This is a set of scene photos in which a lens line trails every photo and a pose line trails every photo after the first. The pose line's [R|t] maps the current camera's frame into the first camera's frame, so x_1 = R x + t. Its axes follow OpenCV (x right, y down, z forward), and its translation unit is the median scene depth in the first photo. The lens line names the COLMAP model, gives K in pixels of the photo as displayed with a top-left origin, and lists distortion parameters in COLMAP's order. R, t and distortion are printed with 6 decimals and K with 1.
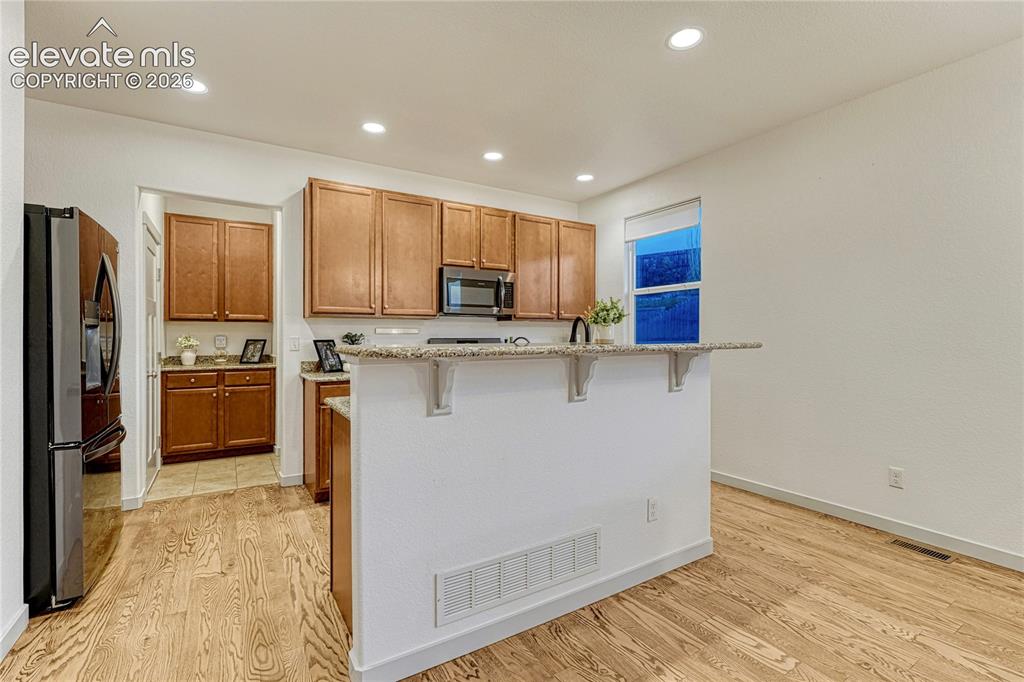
lens RADIAL K [[463.5, 0, 513.6], [0, 463.5, 337.1], [0, 0, 1]] dist [-0.002325, -0.000111]
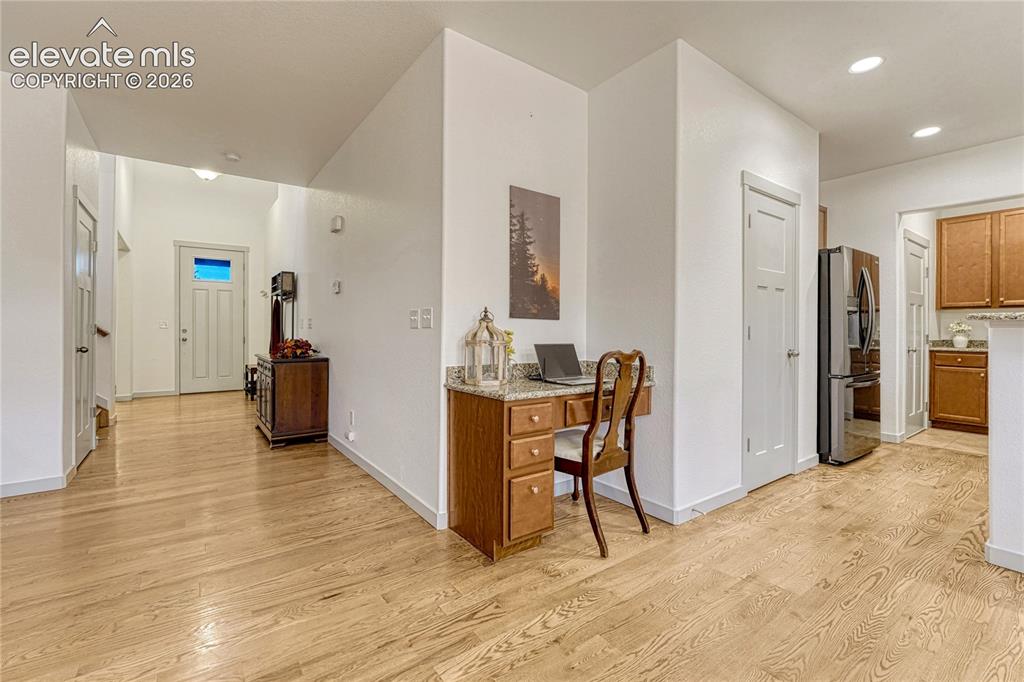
lens RADIAL K [[444.8, 0, 510.1], [0, 444.8, 330.0], [0, 0, 1]] dist [-0.001807, -0.000258]
pose [[0.077304, -0.001508, -0.997006, 0.329408], [-0.006711, 0.999975, -0.002032, 0.029481], [0.996985, 0.006848, 0.077292, -0.204867]]
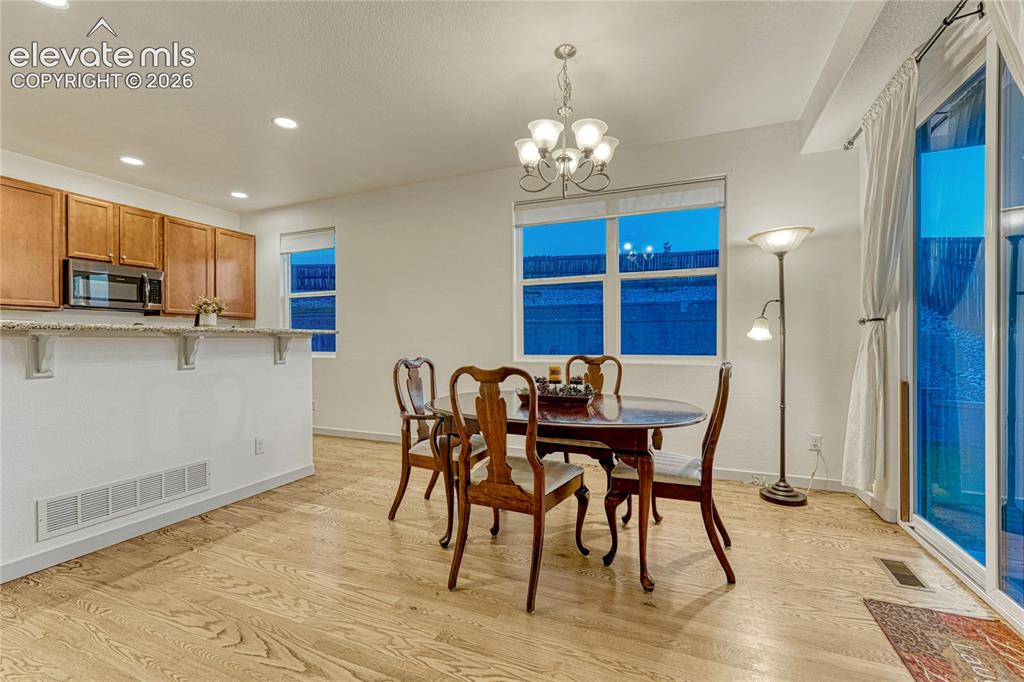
lens RADIAL K [[437.1, 0, 510.9], [0, 437.1, 342.7], [0, 0, 1]] dist [-0.004327, 0.000511]
pose [[0.821178, -0.003785, 0.570659, 0.091130], [0.002448, 0.999992, 0.003110, 0.027072], [-0.570666, -0.001157, 0.821181, -0.302888]]
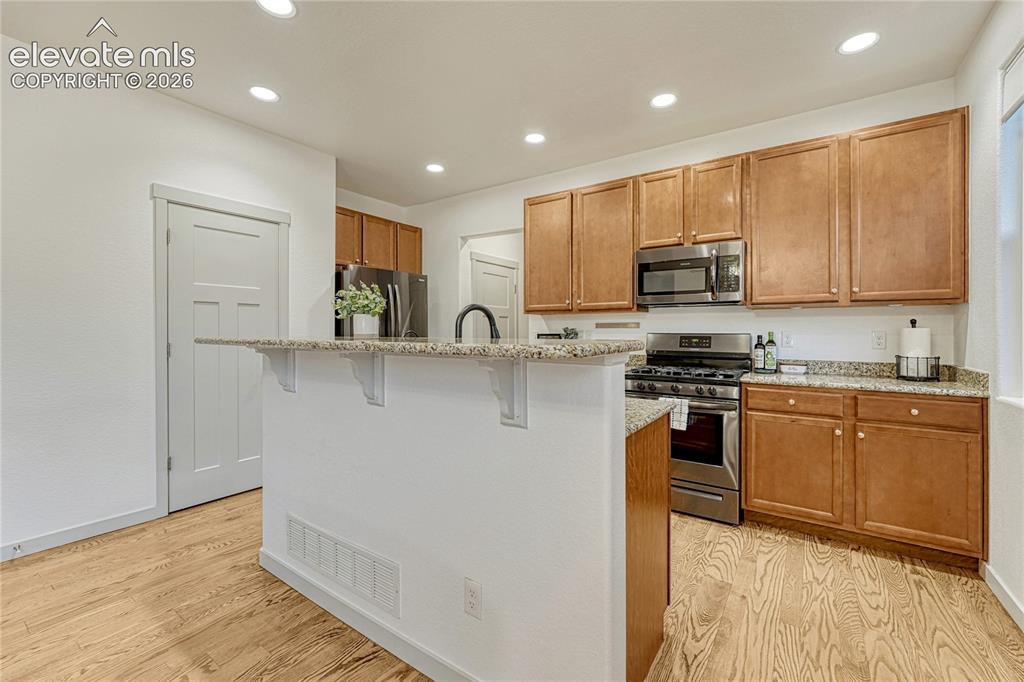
lens RADIAL K [[426.2, 0, 513.8], [0, 426.2, 332.3], [0, 0, 1]] dist [-0.002342, -0.000030]
pose [[0.392736, 0.005901, -0.919632, 0.474112], [-0.003024, 0.999982, 0.005125, -0.002588], [0.919646, 0.000768, 0.392747, 0.446013]]
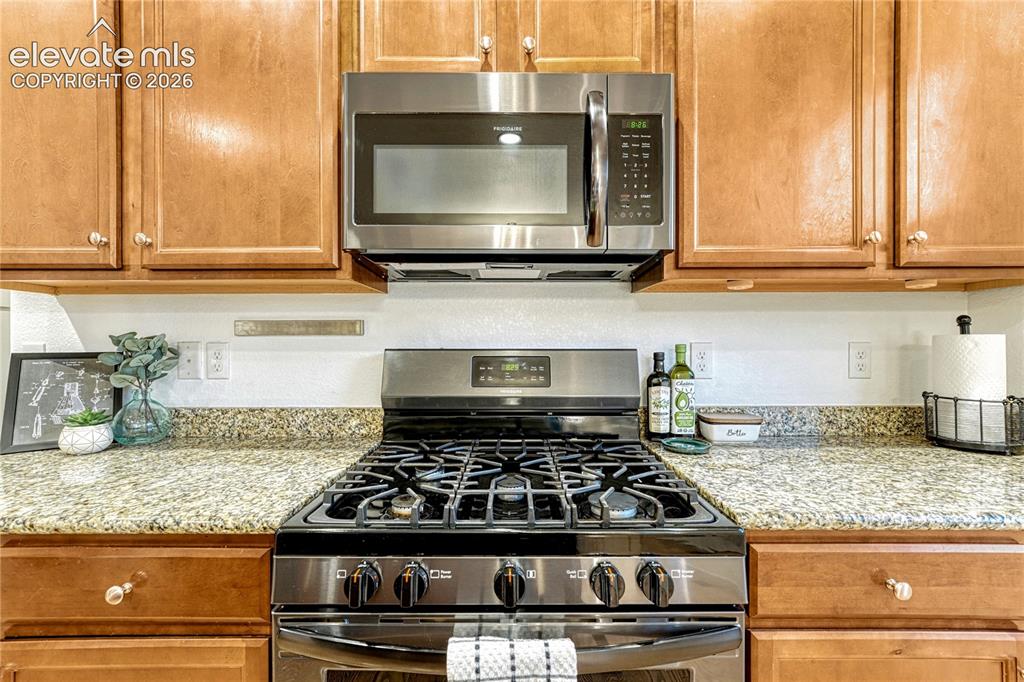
lens RADIAL K [[465.4, 0, 524.1], [0, 465.4, 344.1], [0, 0, 1]] dist [-0.000554, -0.000029]
pose [[0.850490, 0.001670, -0.525989, 0.068451], [-0.000606, 0.999997, 0.002194, -0.001623], [0.525992, -0.001547, 0.850488, 0.784857]]
